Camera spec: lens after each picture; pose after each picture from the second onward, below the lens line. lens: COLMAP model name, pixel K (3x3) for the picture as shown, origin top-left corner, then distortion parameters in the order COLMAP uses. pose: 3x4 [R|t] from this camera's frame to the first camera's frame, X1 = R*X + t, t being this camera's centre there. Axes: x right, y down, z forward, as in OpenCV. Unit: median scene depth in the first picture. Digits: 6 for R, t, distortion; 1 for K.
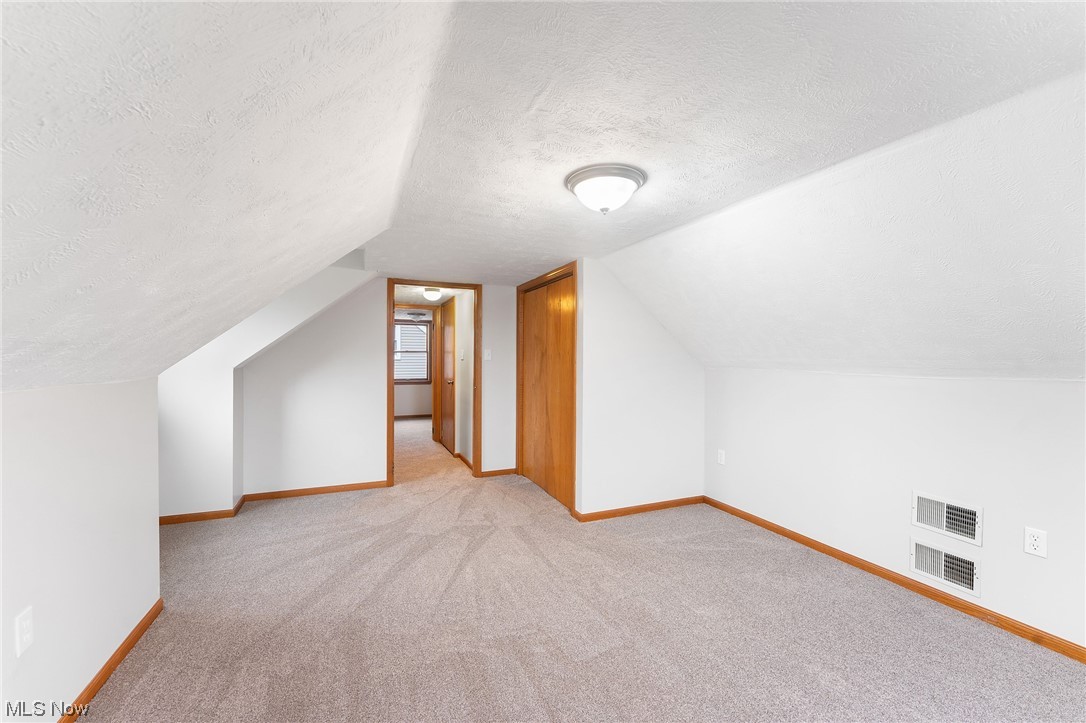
lens RADIAL K [[444.3, 0, 535.6], [0, 444.3, 356.4], [0, 0, 1]] dist [-0.002364, -0.000360]
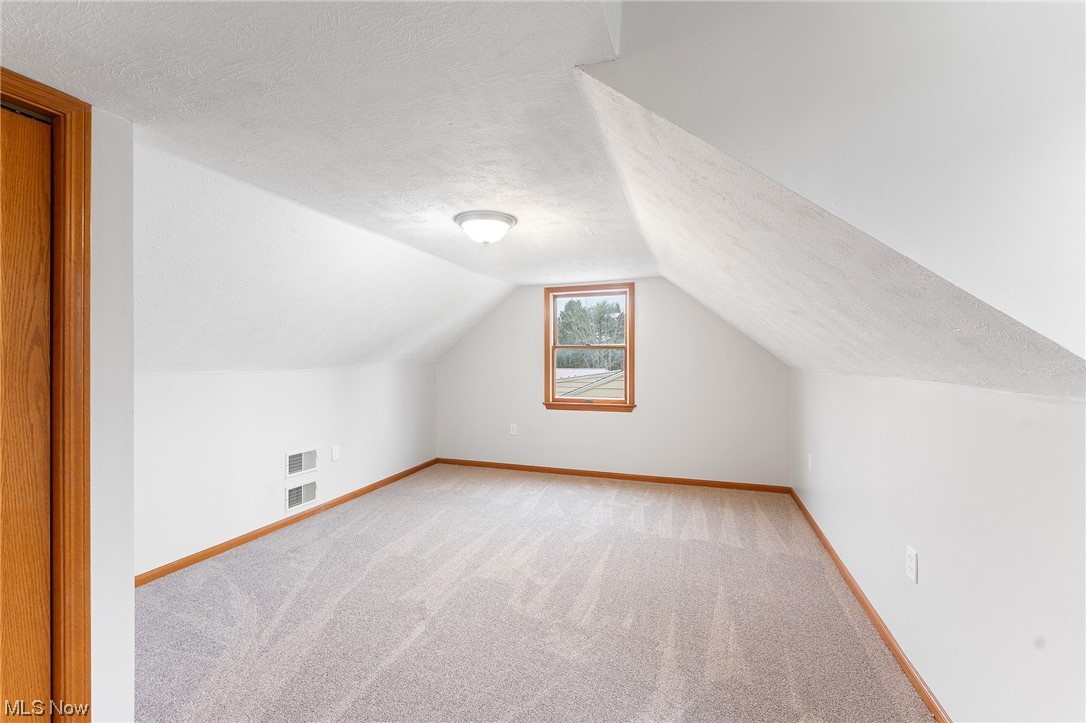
lens RADIAL K [[444.3, 0, 535.6], [0, 444.3, 356.4], [0, 0, 1]] dist [-0.002364, -0.000360]
pose [[-0.733879, 0.005670, 0.679257, -0.693442], [0.008577, 0.999963, 0.000920, 0.004624], [-0.679226, 0.006501, -0.733900, 1.551827]]
